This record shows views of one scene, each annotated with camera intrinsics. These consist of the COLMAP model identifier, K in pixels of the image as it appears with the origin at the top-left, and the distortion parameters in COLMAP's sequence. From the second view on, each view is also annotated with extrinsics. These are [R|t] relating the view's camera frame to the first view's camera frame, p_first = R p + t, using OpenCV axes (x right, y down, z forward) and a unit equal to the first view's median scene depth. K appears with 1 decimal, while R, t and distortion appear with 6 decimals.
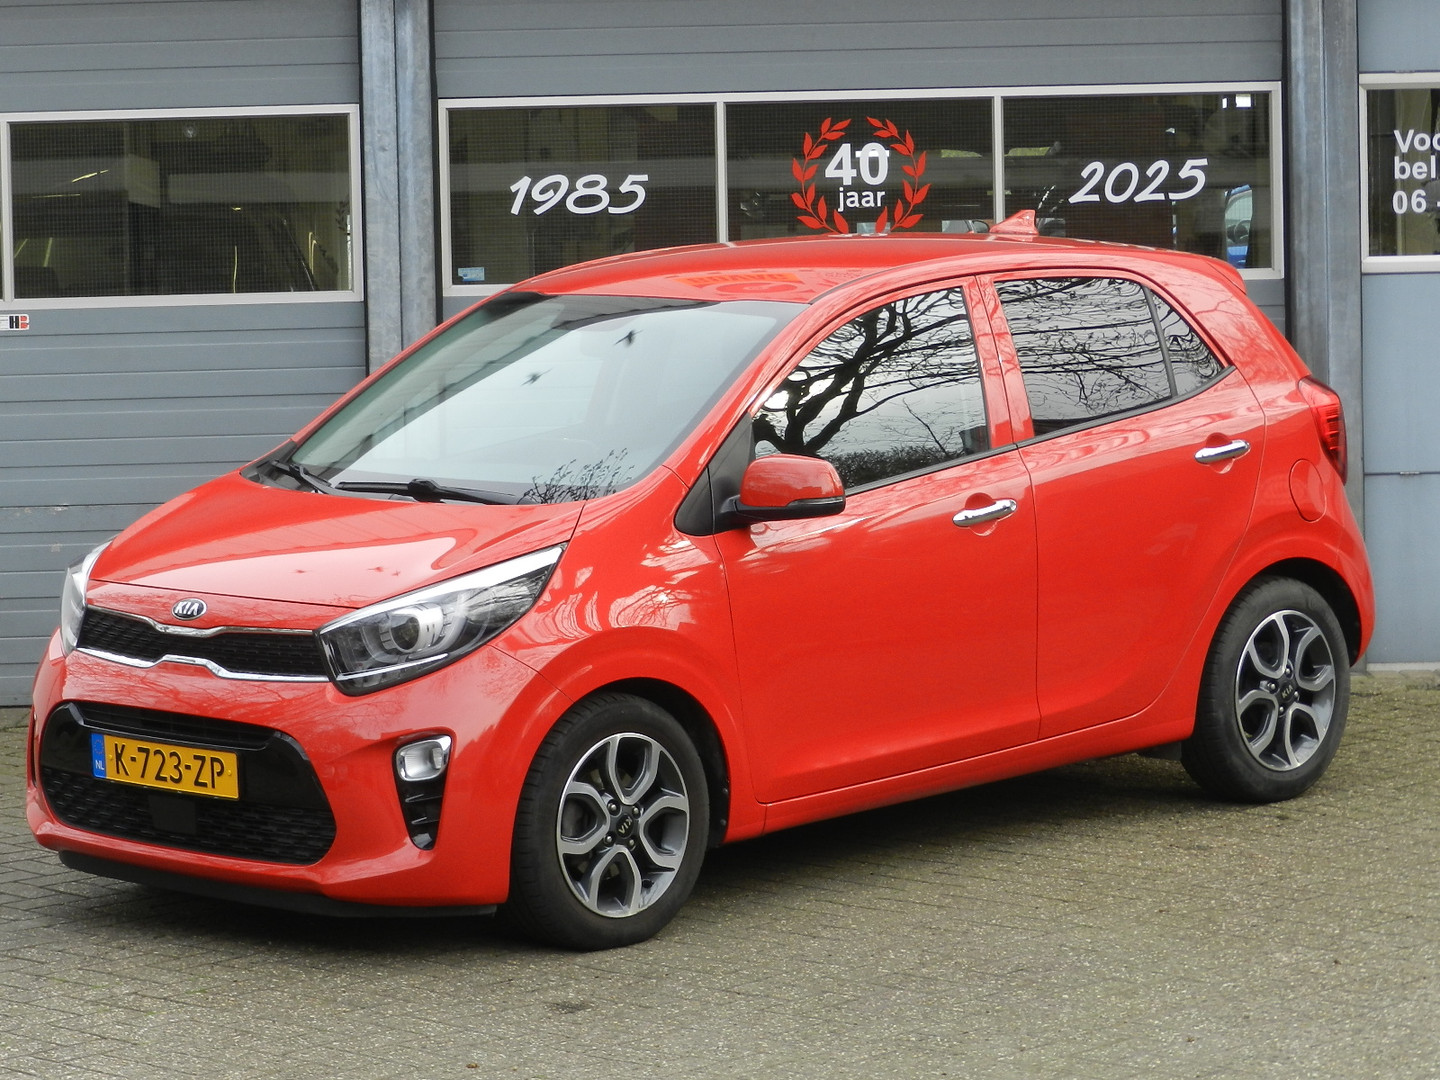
lens RADIAL K [[4726.0, 0, 720.0], [0, 4726.0, 540.0], [0, 0, 1]] dist [-0.016305, -0.172238]
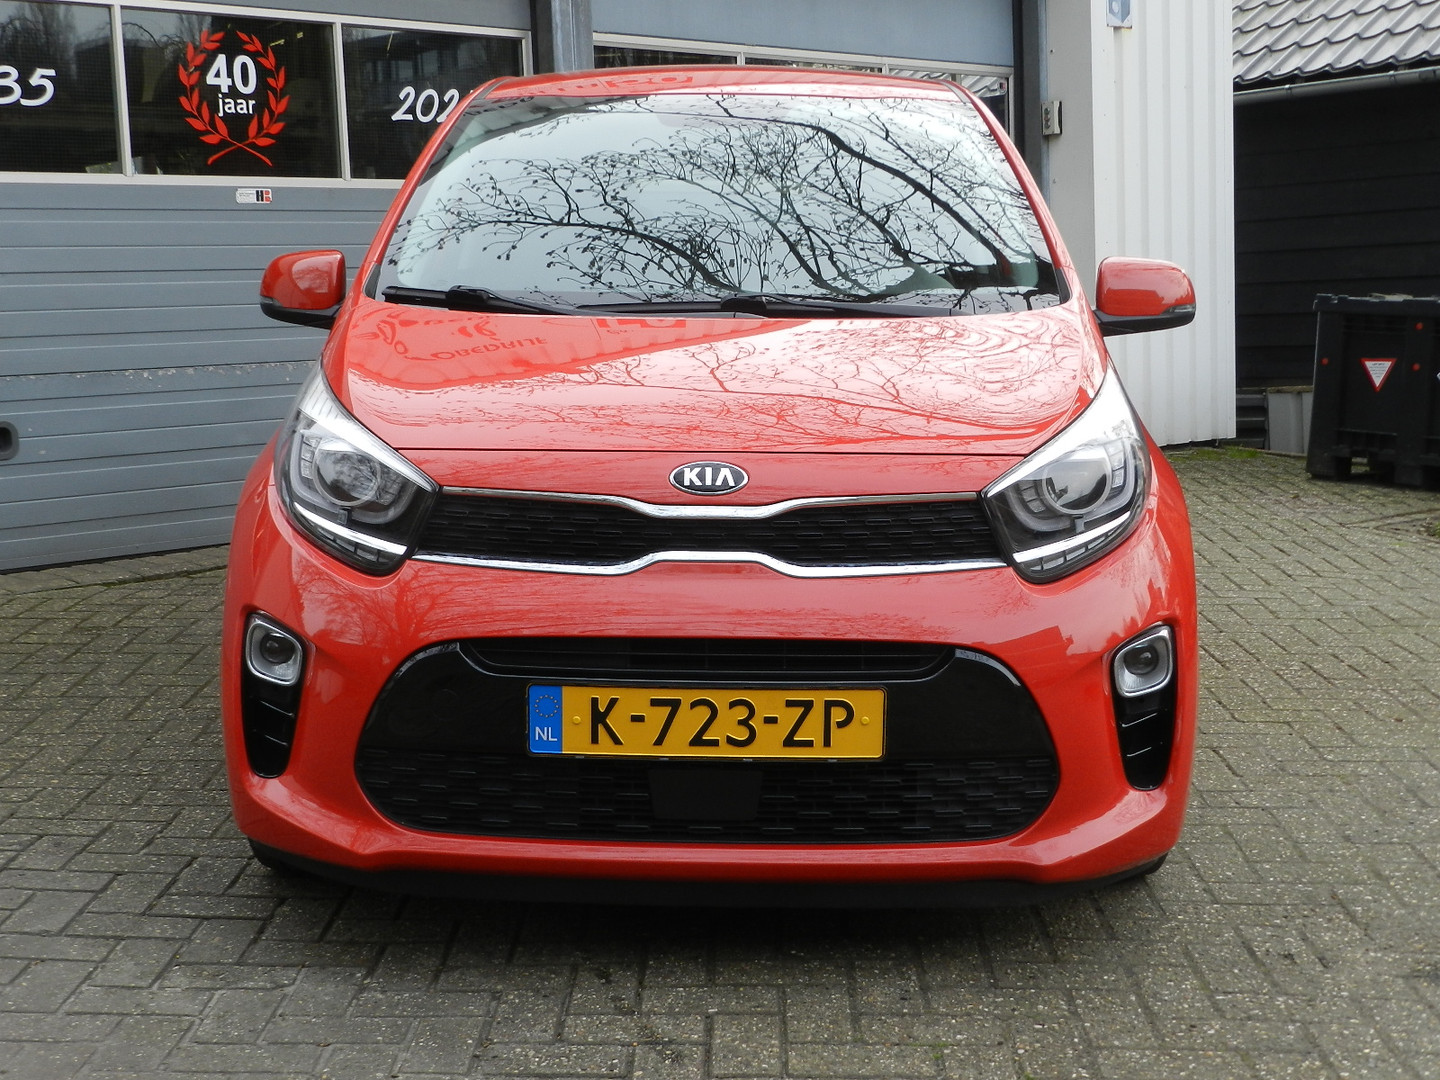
lens RADIAL K [[2005.3, 0, 701.5], [0, 2005.3, 536.5], [0, 0, 1]] dist [0.020703, -0.022612]
pose [[0.737909, -0.084883, 0.669540, -0.255972], [0.053315, 0.996290, 0.067549, 0.003422], [-0.672791, -0.014149, 0.739698, 0.683239]]
